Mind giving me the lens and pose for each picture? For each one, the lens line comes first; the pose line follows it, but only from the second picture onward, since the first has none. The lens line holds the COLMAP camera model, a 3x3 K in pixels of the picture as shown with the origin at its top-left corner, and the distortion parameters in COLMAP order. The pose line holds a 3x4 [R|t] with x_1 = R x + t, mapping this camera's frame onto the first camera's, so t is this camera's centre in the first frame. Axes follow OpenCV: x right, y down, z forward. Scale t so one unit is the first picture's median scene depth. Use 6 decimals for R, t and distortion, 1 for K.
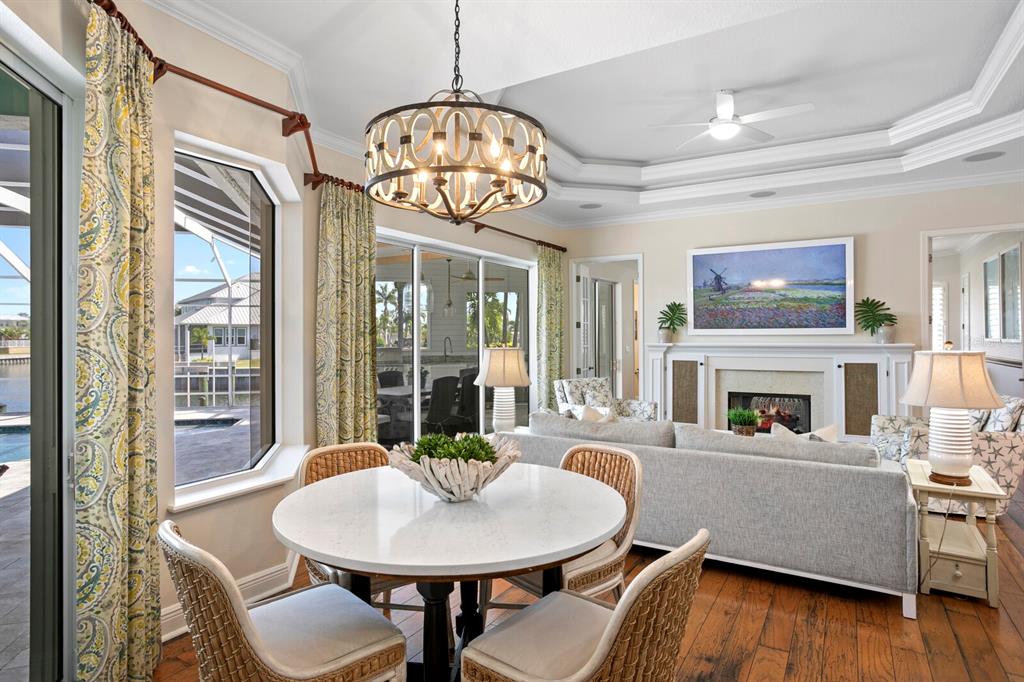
lens RADIAL K [[565.8, 0, 500.2], [0, 565.8, 332.9], [0, 0, 1]] dist [-0.013855, 0.000911]
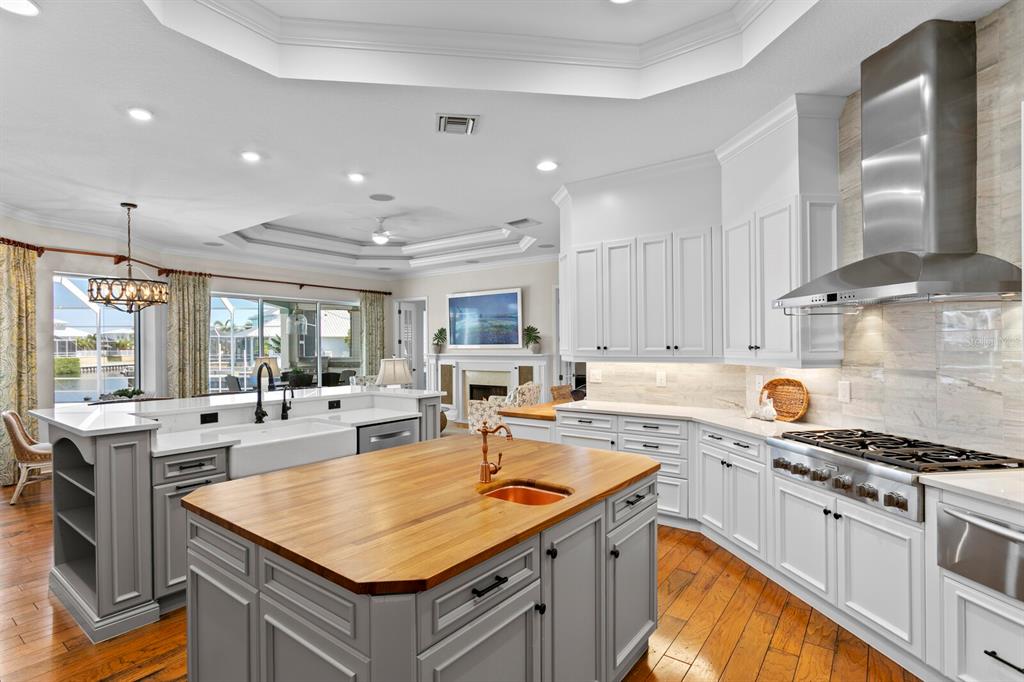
lens RADIAL K [[509.5, 0, 496.1], [0, 509.5, 347.2], [0, 0, 1]] dist [-0.002899, 0.001876]
pose [[0.994940, -0.003340, -0.100413, 0.657263], [0.004377, 0.999939, 0.010107, -0.014732], [0.100373, -0.010495, 0.994894, -0.435486]]
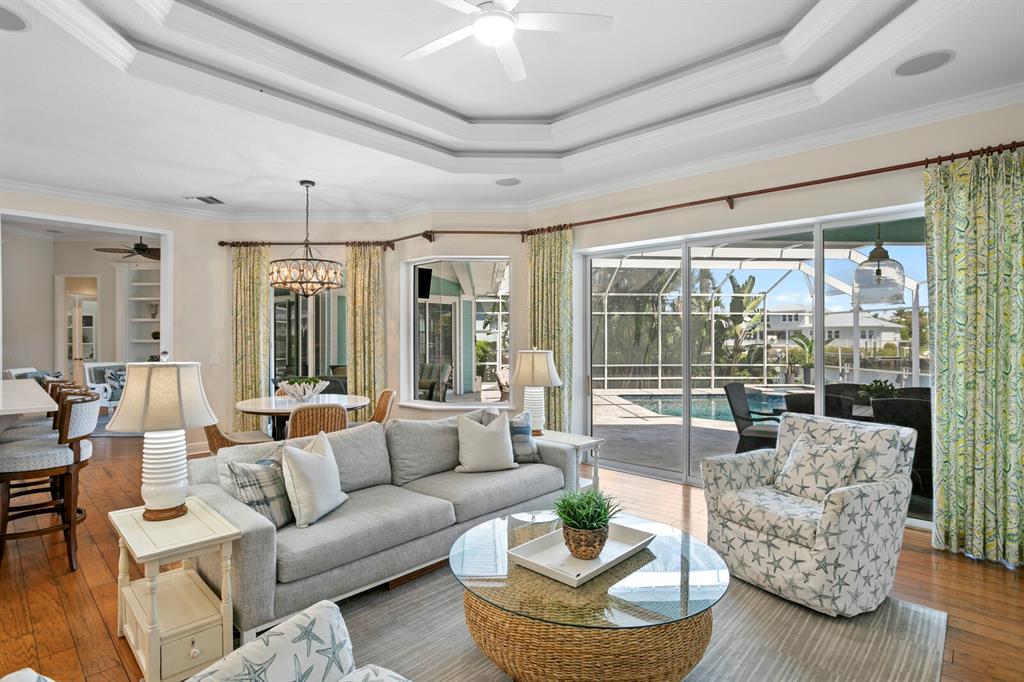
lens RADIAL K [[509.5, 0, 503.5], [0, 509.5, 336.8], [0, 0, 1]] dist [-0.002899, 0.001876]
pose [[-0.220411, 0.004304, -0.975398, 0.682917], [0.008697, 0.999959, 0.002447, -0.001998], [0.975368, -0.007944, -0.220440, 0.801950]]
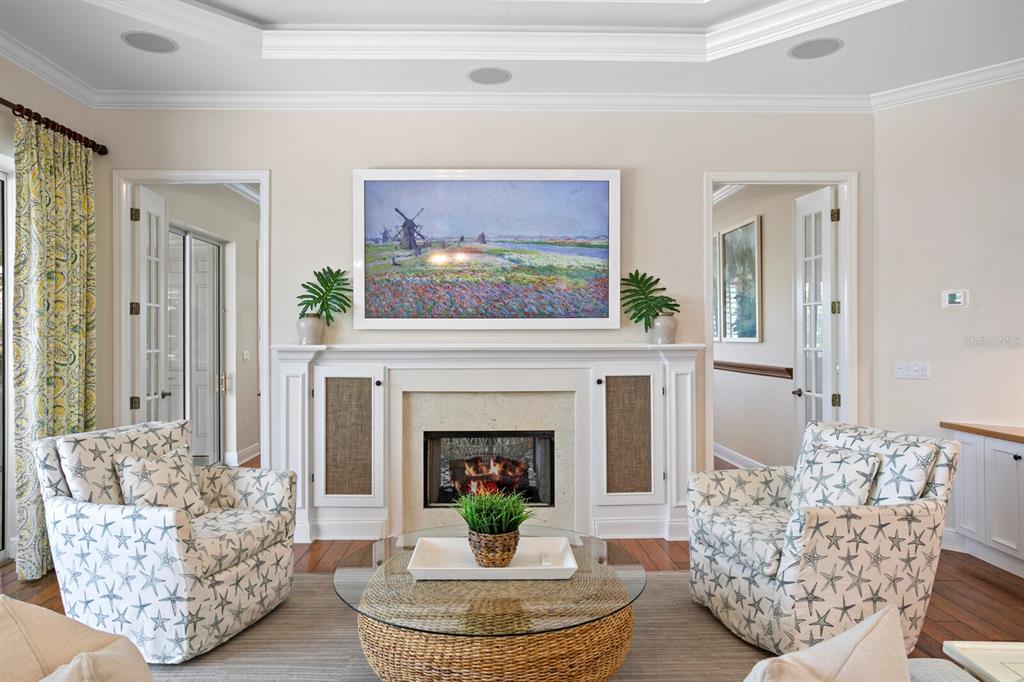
lens RADIAL K [[671.6, 0, 494.1], [0, 671.6, 335.4], [0, 0, 1]] dist [-0.006622, 0.003017]
pose [[0.848176, 0.002587, 0.529708, 0.116751], [-0.004725, 0.999985, 0.002681, 0.007522], [-0.529693, -0.004776, 0.848176, 0.422223]]
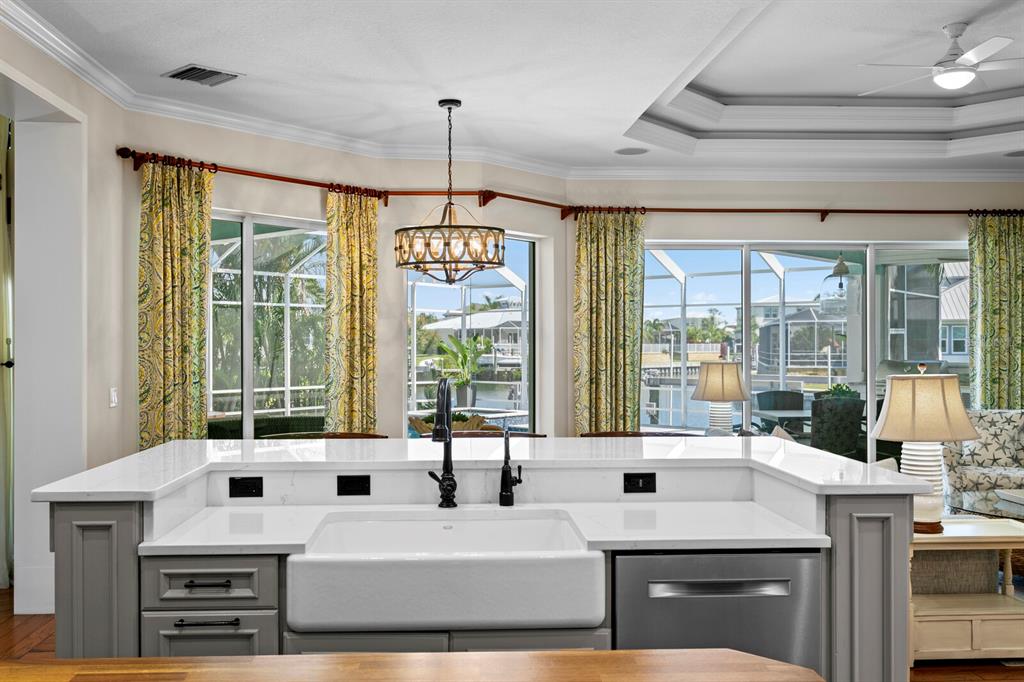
lens RADIAL K [[935.3, 0, 493.7], [0, 935.3, 336.5], [0, 0, 1]] dist [0.021398, 0.000000]
pose [[0.574737, -0.002361, -0.818335, 0.749101], [0.005746, 0.999983, 0.001151, -0.014033], [0.818318, -0.005363, 0.574741, -0.153293]]
